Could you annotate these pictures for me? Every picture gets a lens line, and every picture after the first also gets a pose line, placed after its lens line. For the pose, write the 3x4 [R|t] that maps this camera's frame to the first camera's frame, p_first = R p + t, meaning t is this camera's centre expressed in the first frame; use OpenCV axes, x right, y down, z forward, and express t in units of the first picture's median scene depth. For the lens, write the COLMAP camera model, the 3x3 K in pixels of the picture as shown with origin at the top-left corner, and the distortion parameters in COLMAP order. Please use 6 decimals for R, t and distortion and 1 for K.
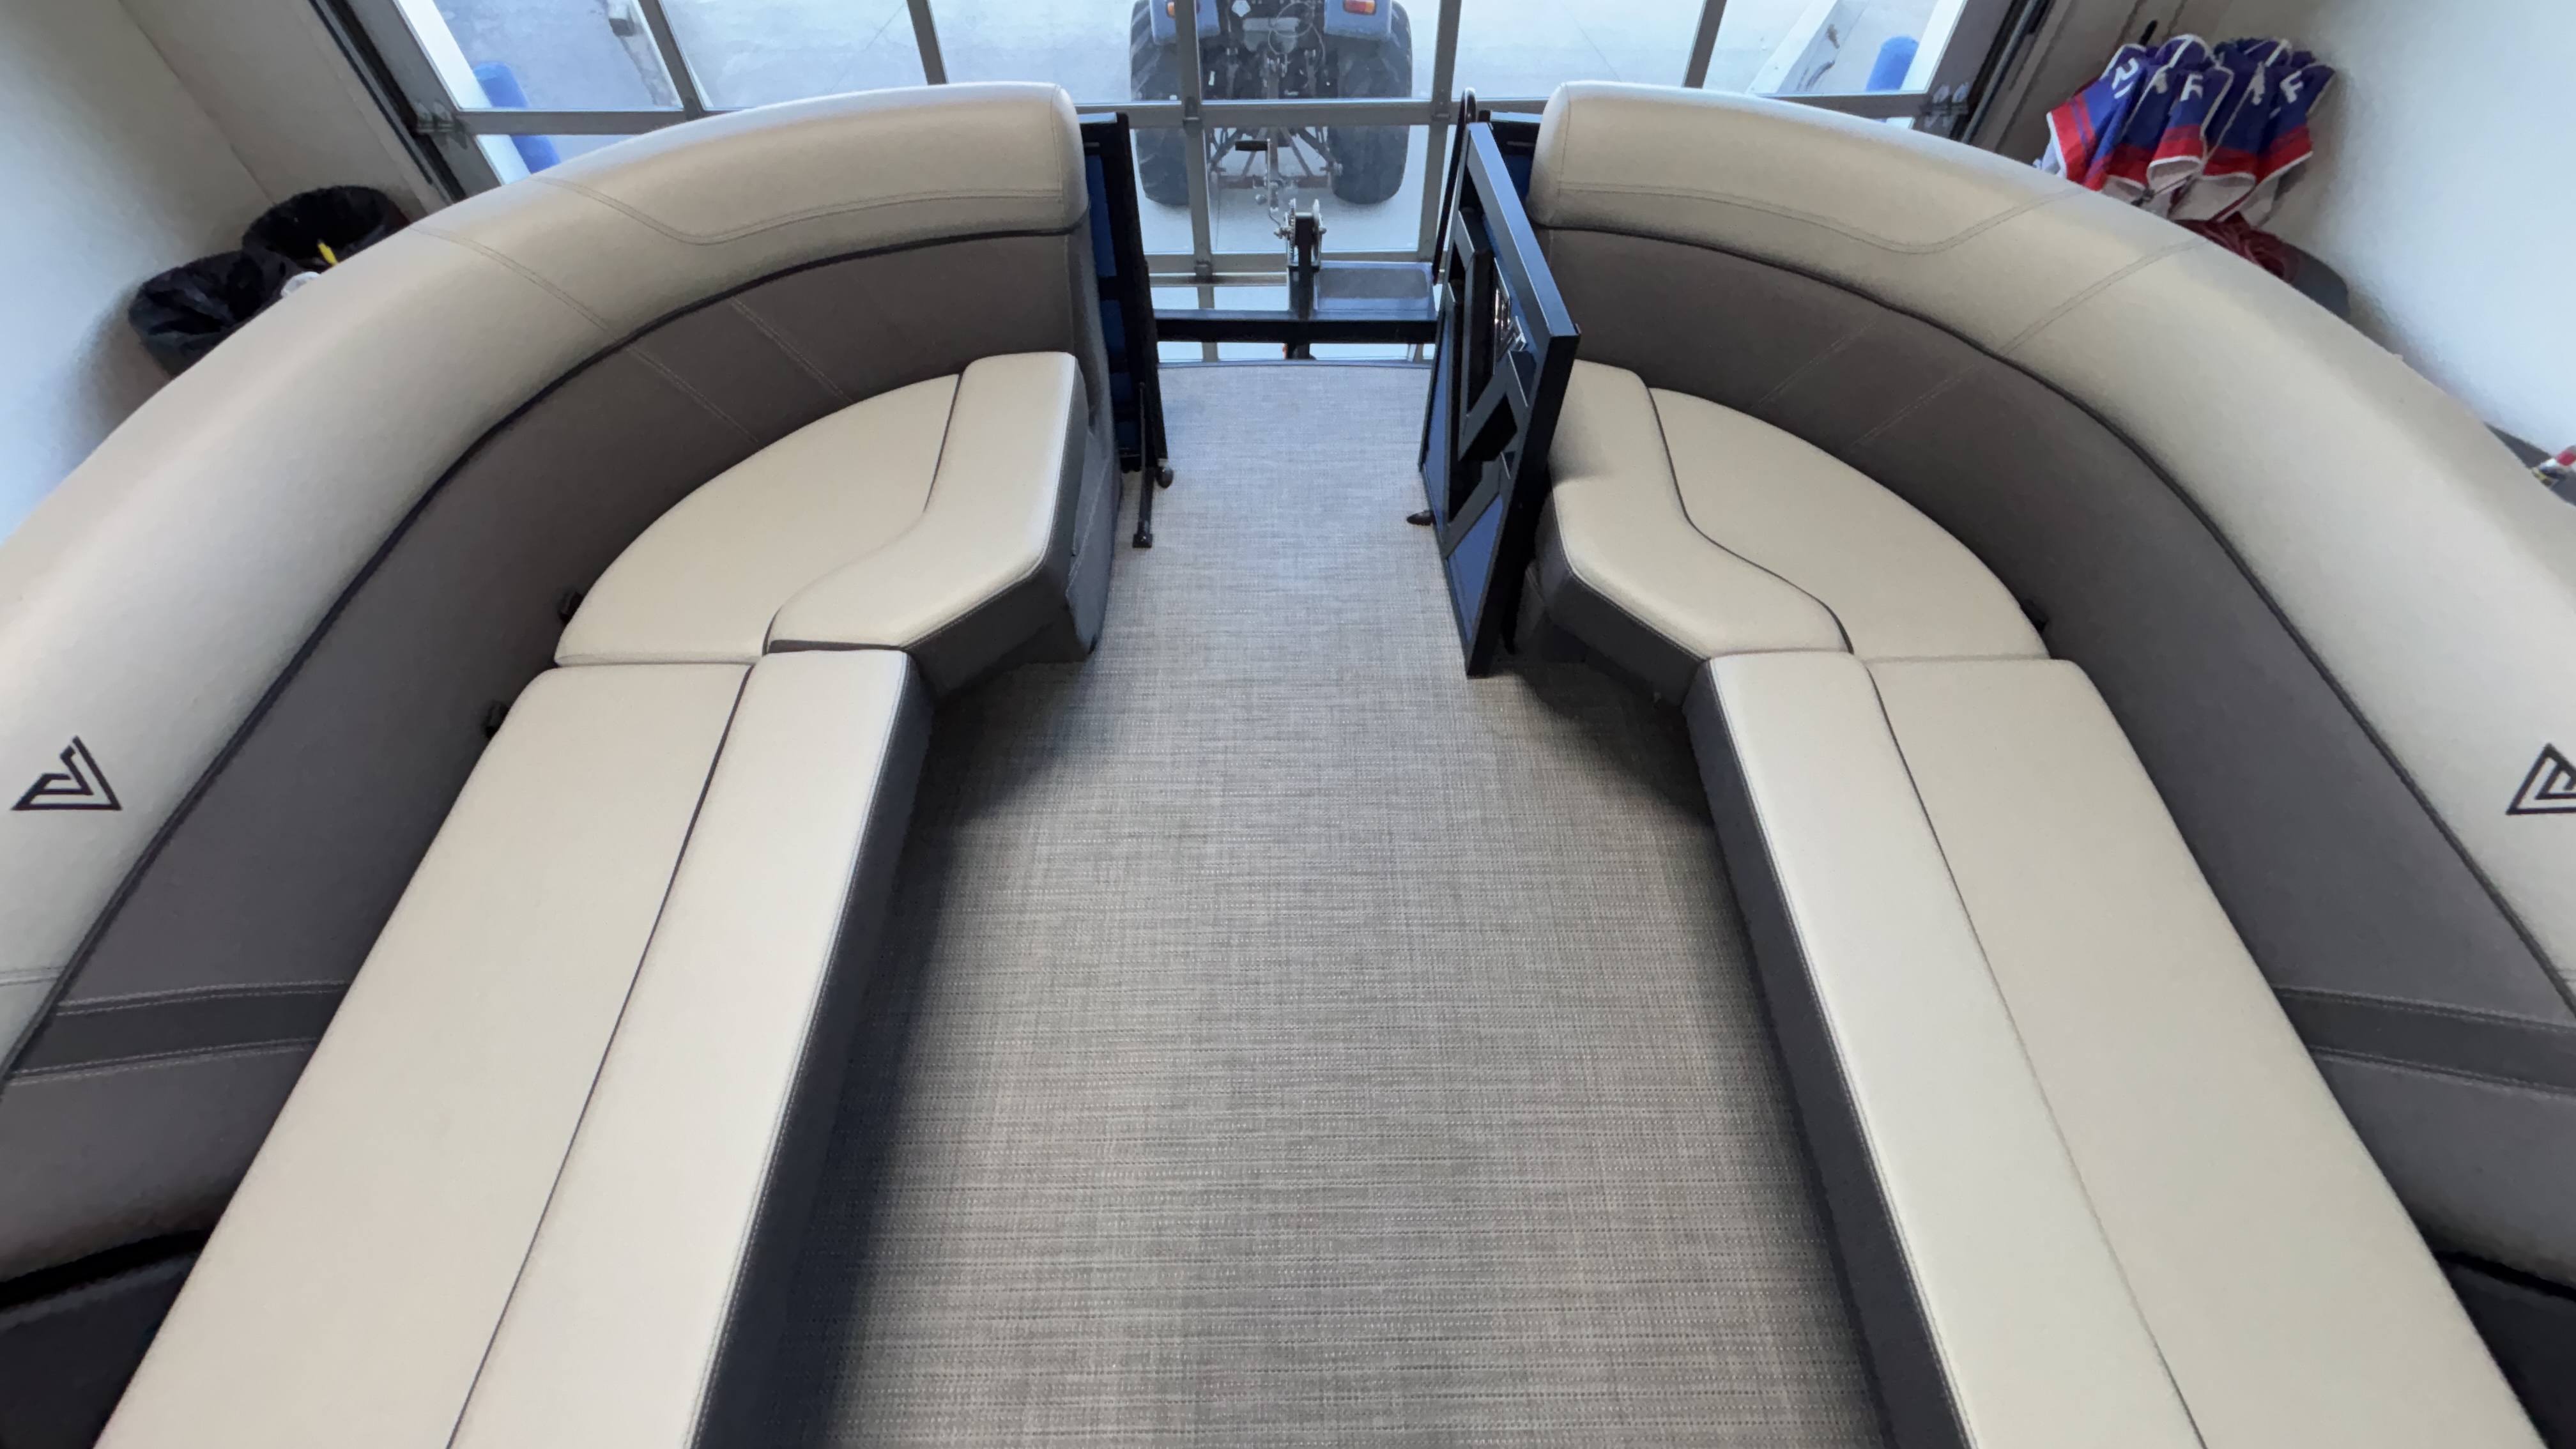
lens RADIAL K [[1038.8, 0, 1281.6], [0, 1038.8, 722.3], [0, 0, 1]] dist [0.006167, -0.000139]
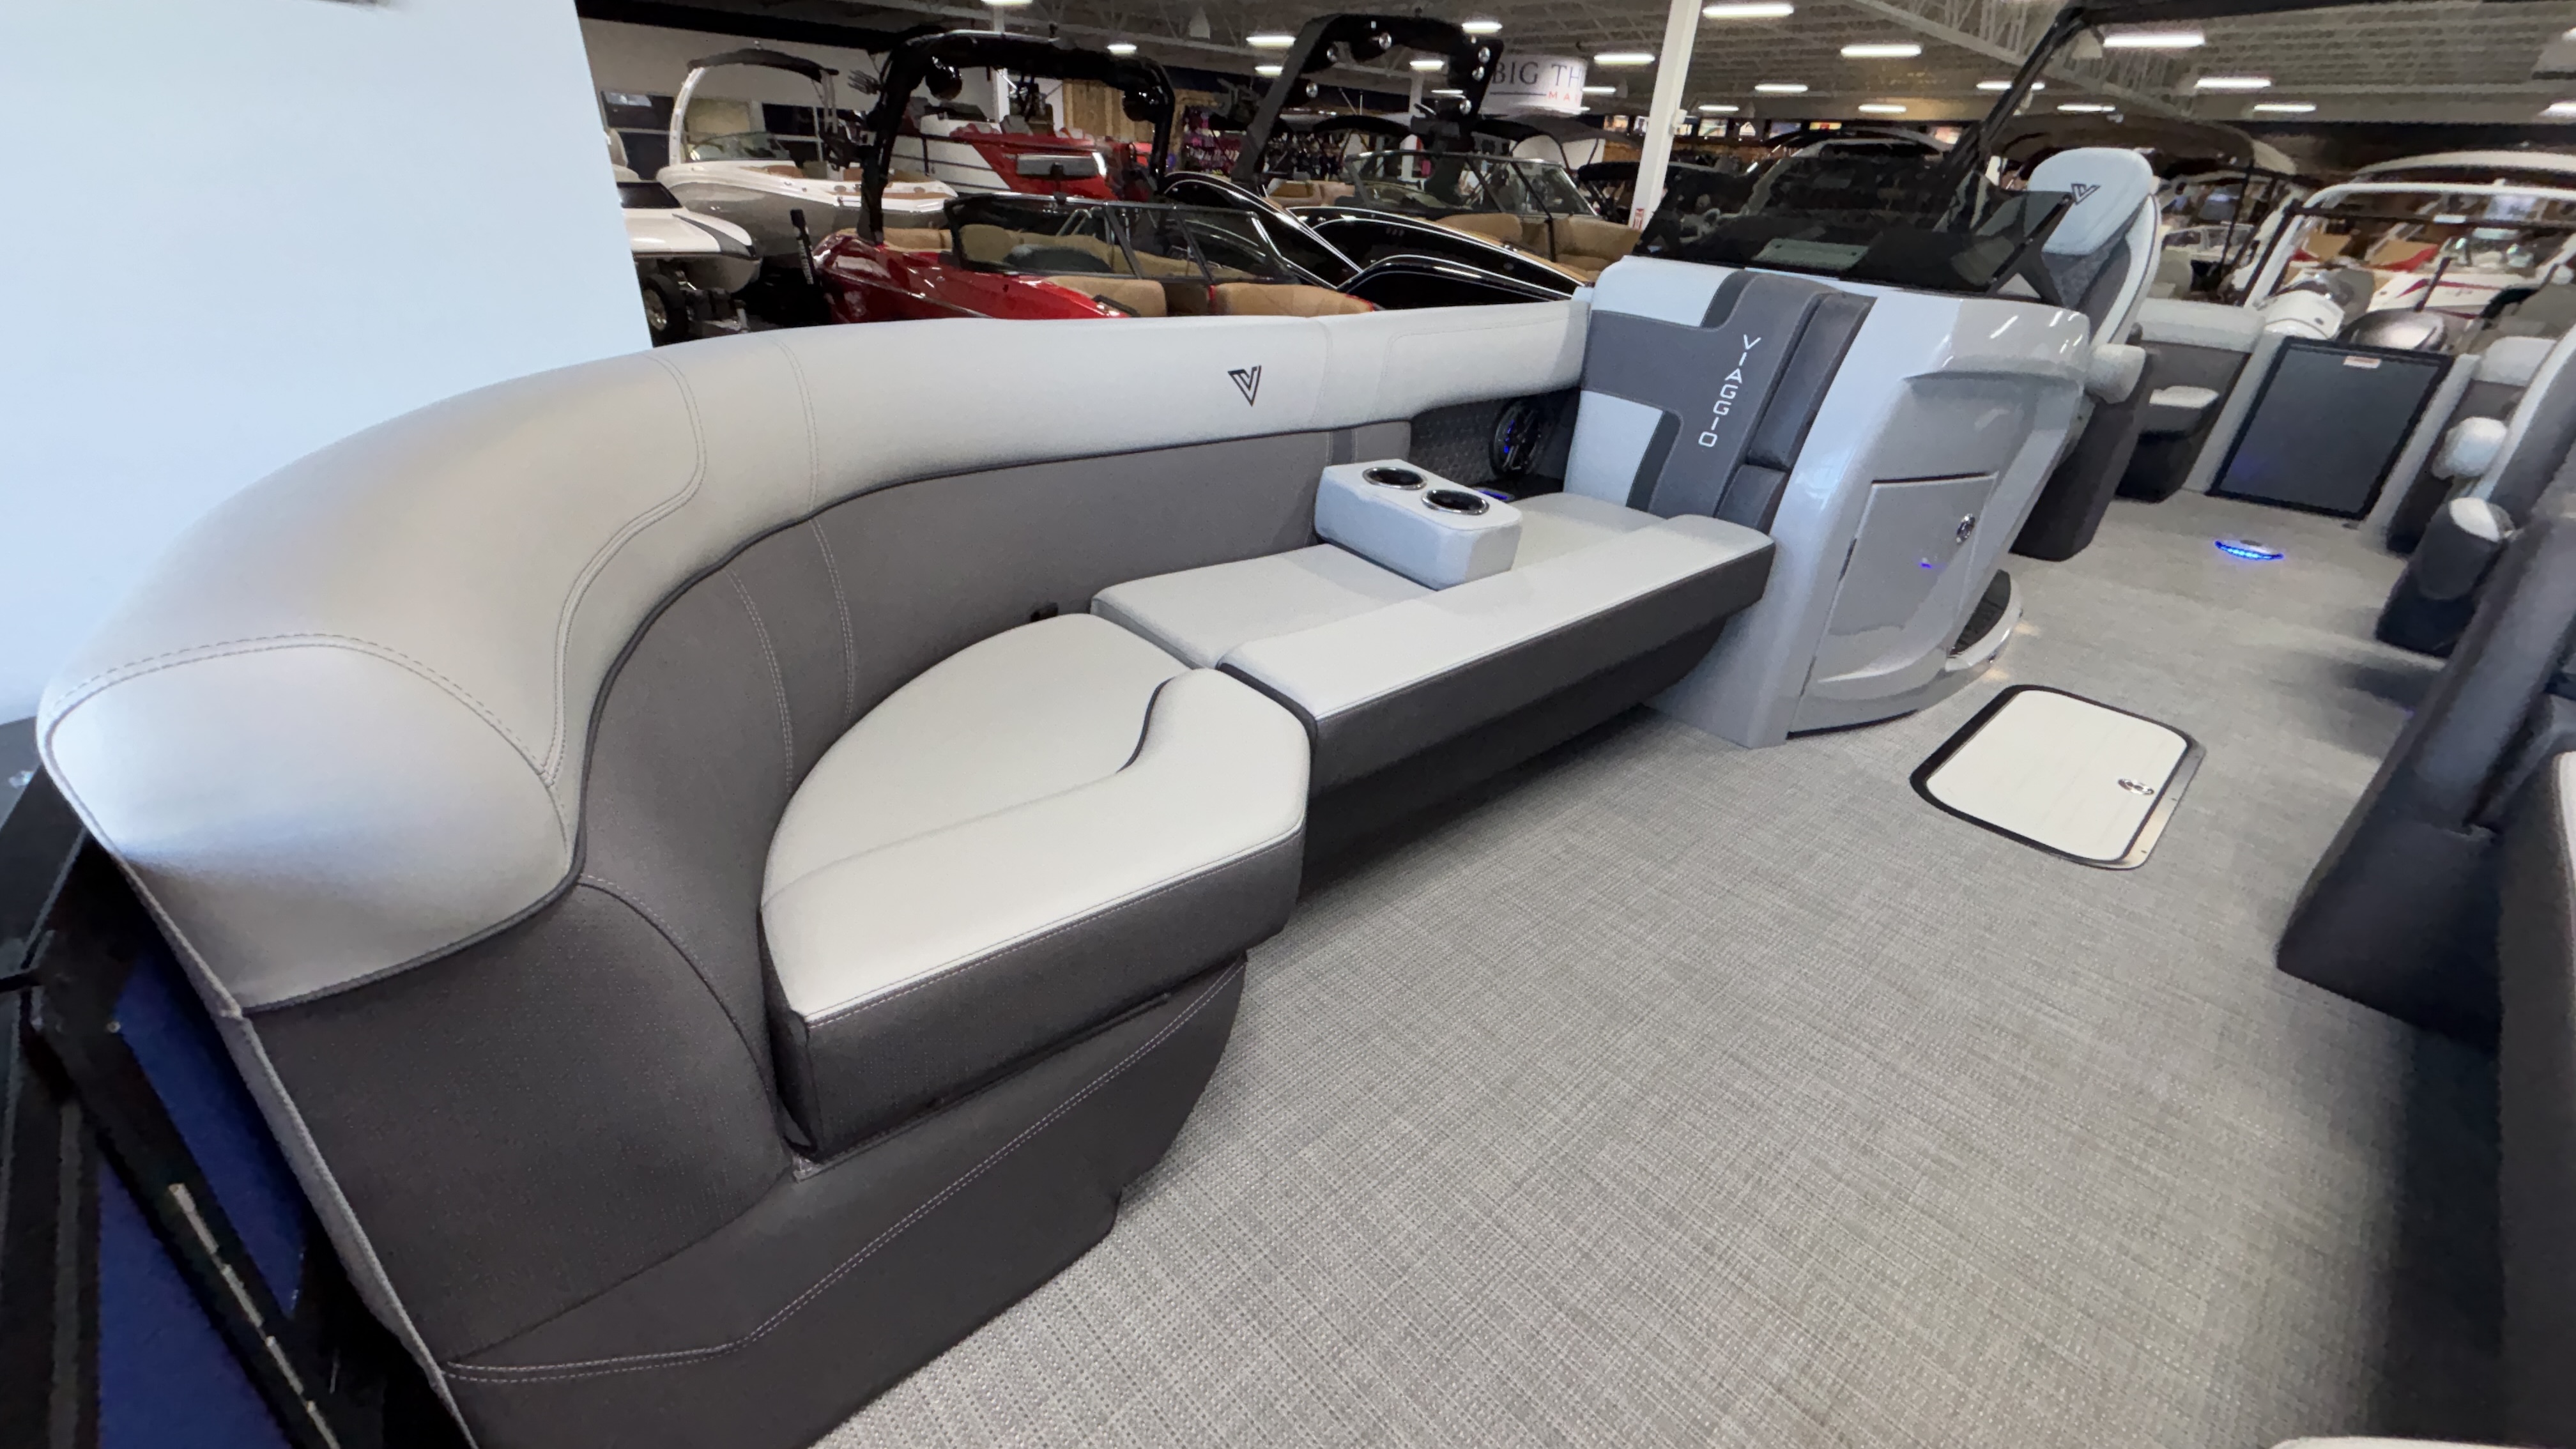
lens RADIAL K [[1039.9, 0, 1283.7], [0, 1039.9, 725.1], [0, 0, 1]] dist [-0.001093, 0.000856]
pose [[-0.678201, -0.388300, 0.623912, -0.109476], [0.539910, 0.312679, 0.781491, -0.650337], [-0.498538, 0.866865, -0.002412, 0.856648]]
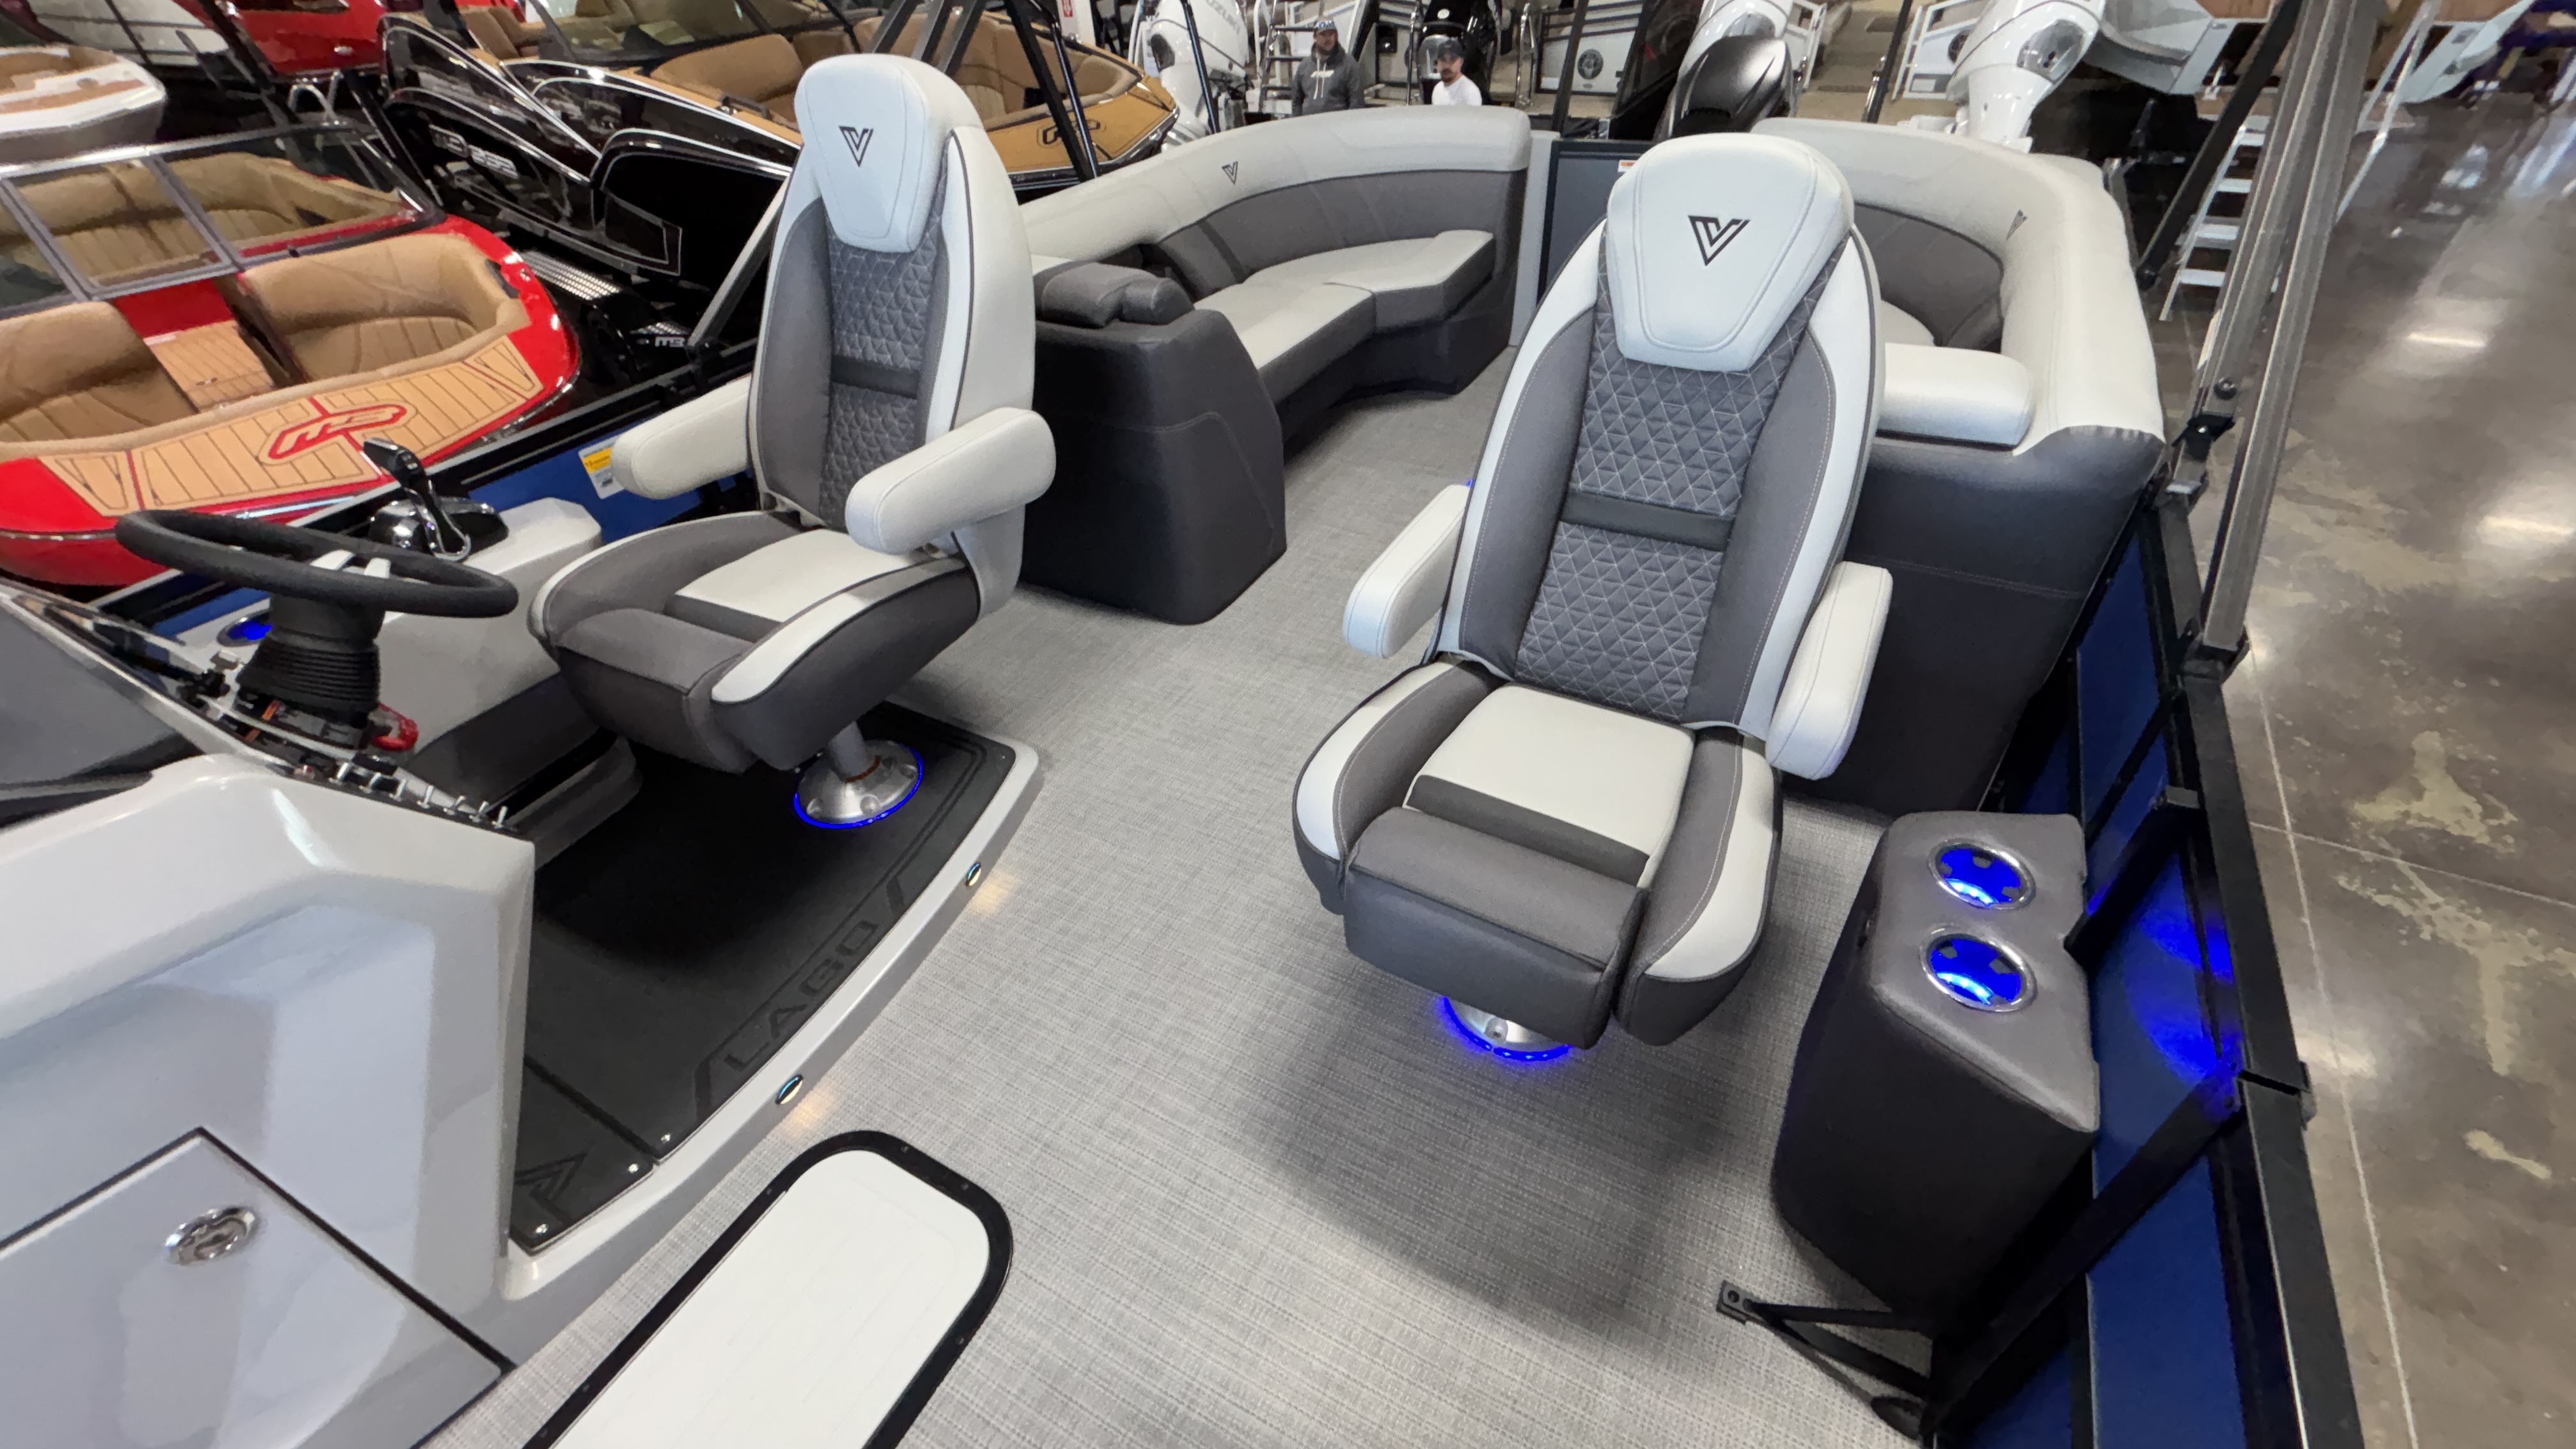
lens RADIAL K [[1038.8, 0, 1281.6], [0, 1038.8, 722.3], [0, 0, 1]] dist [0.006167, -0.000139]
pose [[-0.867684, -0.277703, 0.412316, -0.506070], [0.426893, 0.008759, 0.904260, 0.525923], [-0.254727, 0.960627, 0.110950, -0.353787]]
